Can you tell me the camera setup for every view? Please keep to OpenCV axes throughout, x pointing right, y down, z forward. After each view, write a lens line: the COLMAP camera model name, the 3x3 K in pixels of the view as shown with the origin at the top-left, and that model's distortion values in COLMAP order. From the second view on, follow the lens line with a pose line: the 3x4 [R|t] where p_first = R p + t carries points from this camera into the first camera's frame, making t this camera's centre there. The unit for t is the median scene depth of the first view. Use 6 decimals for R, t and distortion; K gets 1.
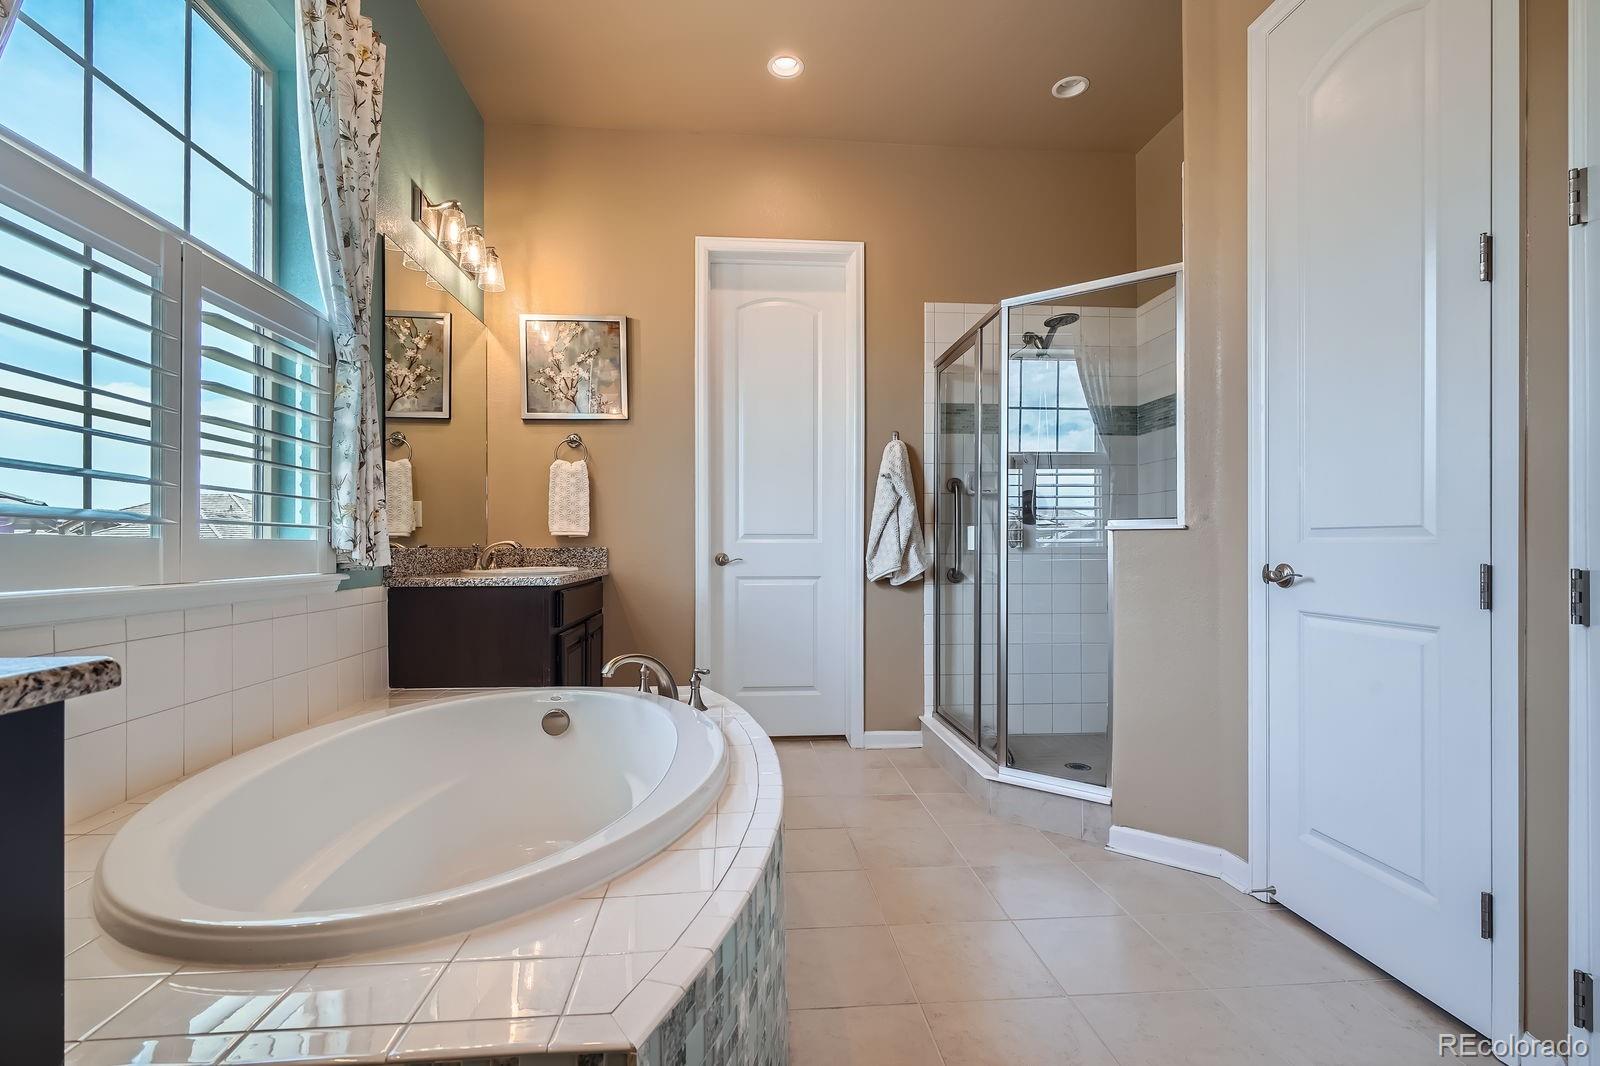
lens RADIAL K [[731.1, 0, 799.4], [0, 731.1, 544.0], [0, 0, 1]] dist [0.004748, -0.001258]
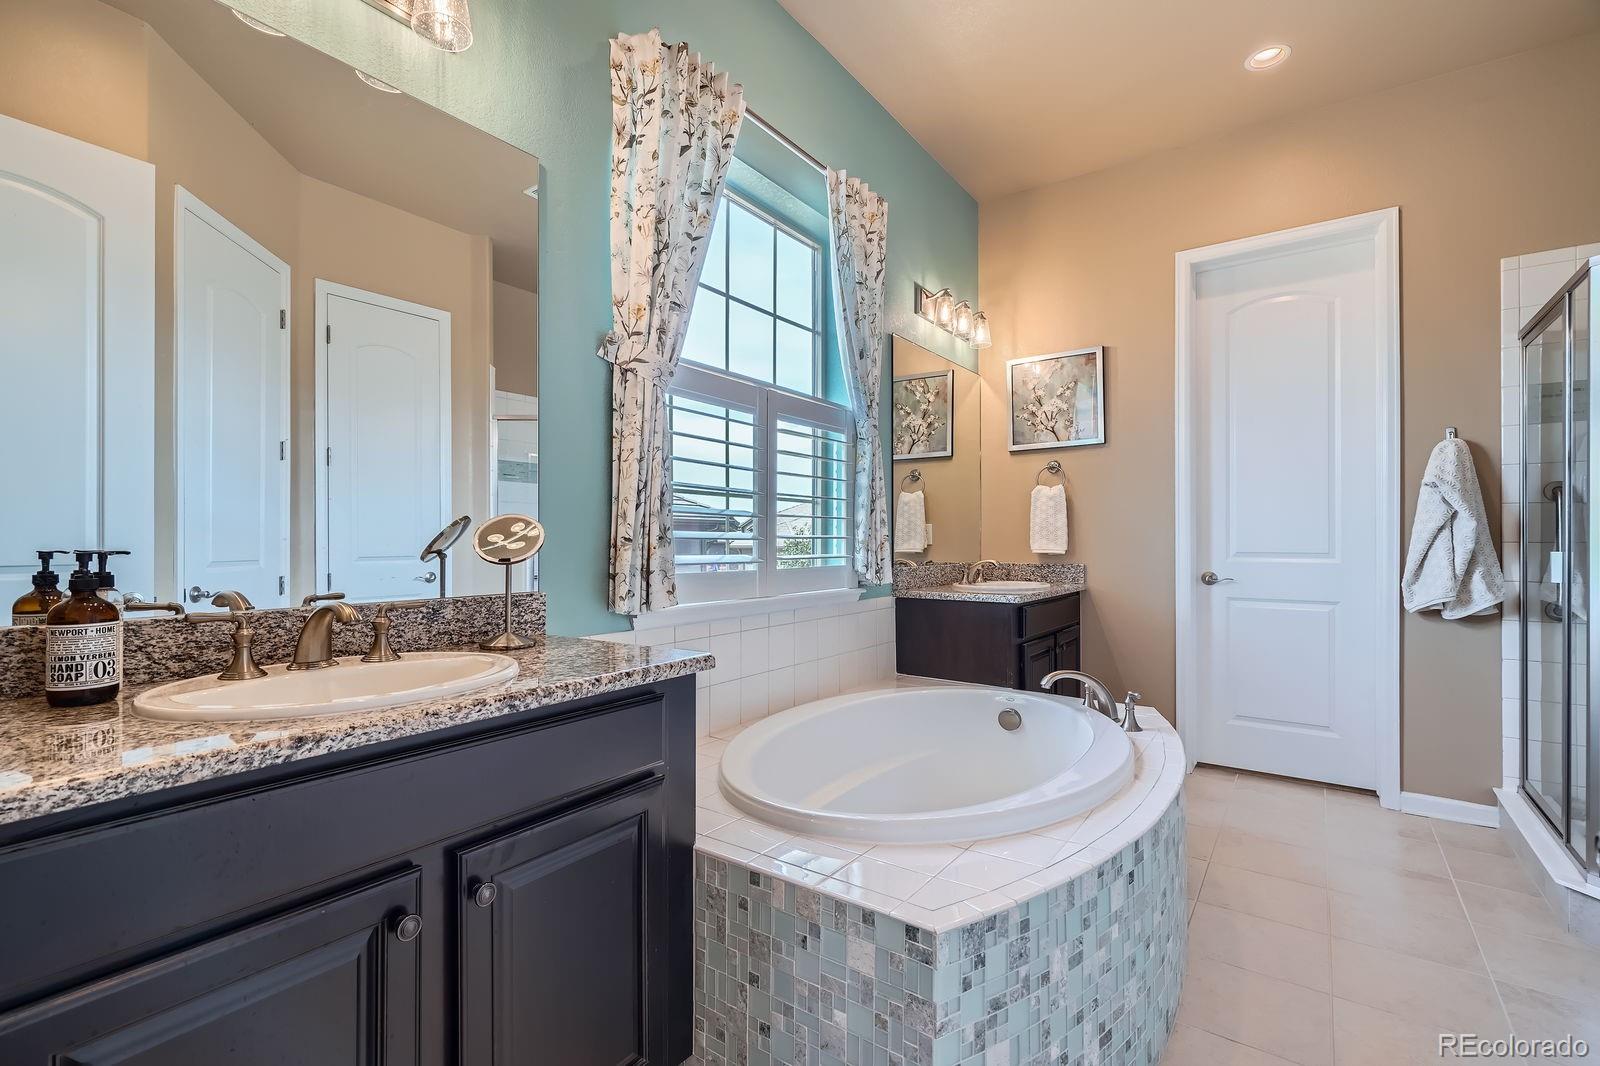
lens RADIAL K [[731.1, 0, 799.4], [0, 731.1, 544.0], [0, 0, 1]] dist [0.004748, -0.001258]
pose [[0.754240, 0.006613, -0.656565, 0.132885], [0.000592, 0.999942, 0.010752, -0.038873], [0.656598, -0.008498, 0.754193, -0.087457]]
